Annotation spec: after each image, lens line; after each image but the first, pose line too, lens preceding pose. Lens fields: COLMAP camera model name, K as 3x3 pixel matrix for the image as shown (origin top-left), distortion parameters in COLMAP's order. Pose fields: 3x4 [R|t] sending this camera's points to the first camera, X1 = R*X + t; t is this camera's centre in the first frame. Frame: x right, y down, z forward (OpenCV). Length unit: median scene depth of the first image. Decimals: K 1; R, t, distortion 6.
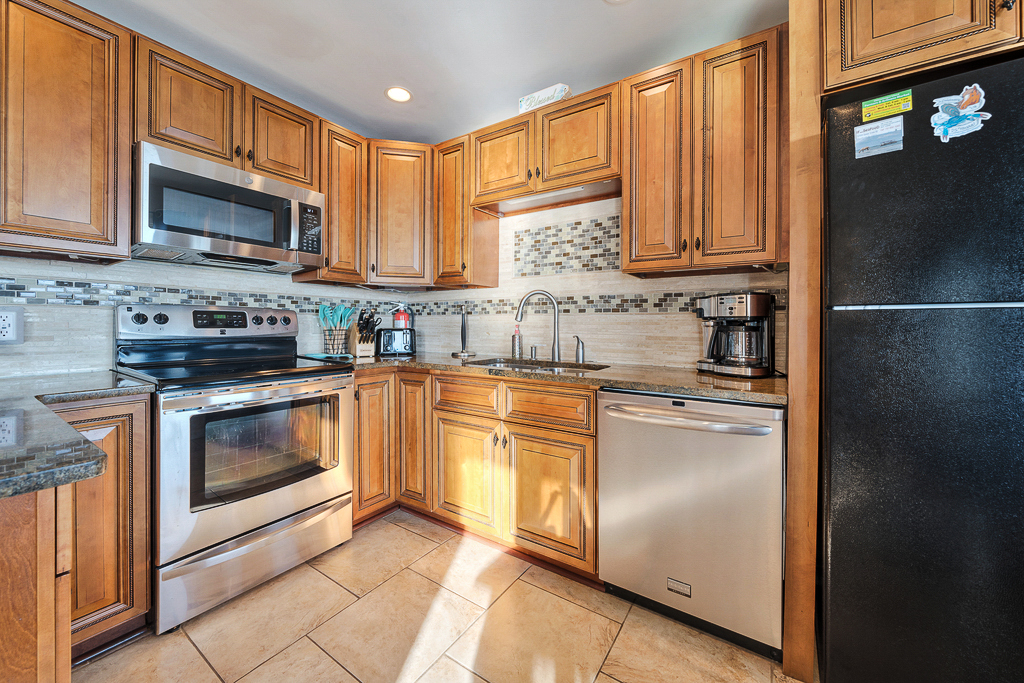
lens RADIAL K [[381.7, 0, 510.6], [0, 381.7, 319.1], [0, 0, 1]] dist [-0.010938, 0.000013]
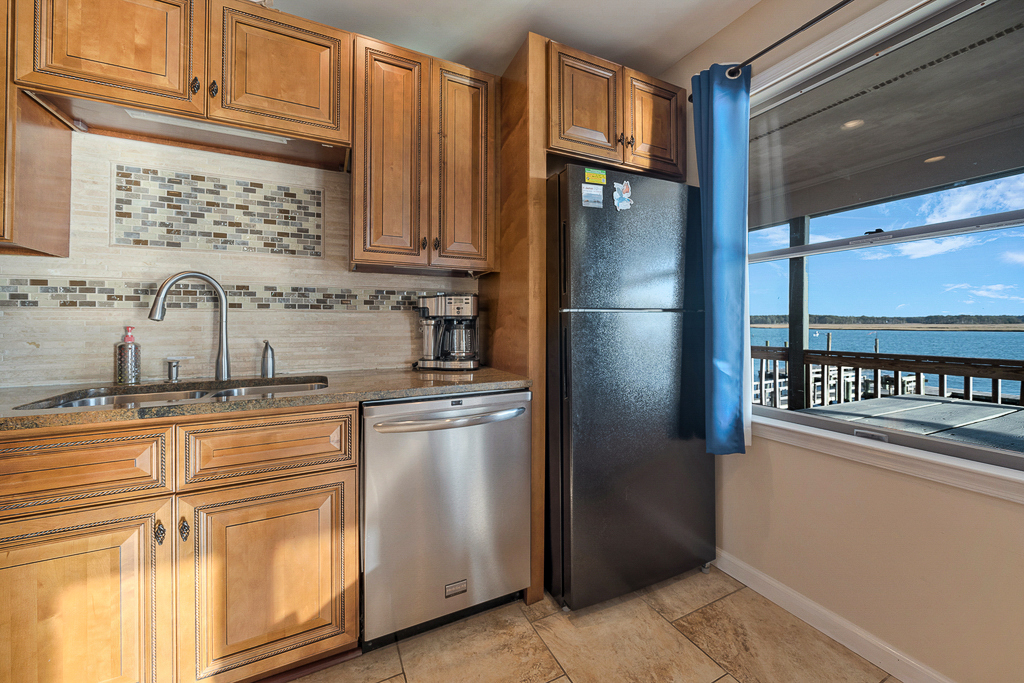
lens RADIAL K [[381.7, 0, 510.6], [0, 381.7, 319.1], [0, 0, 1]] dist [-0.010938, 0.000013]
pose [[0.503451, 0.002909, 0.864019, -0.212909], [-0.003380, 0.999993, -0.001397, 0.002848], [-0.864017, -0.002217, 0.503457, 0.232194]]
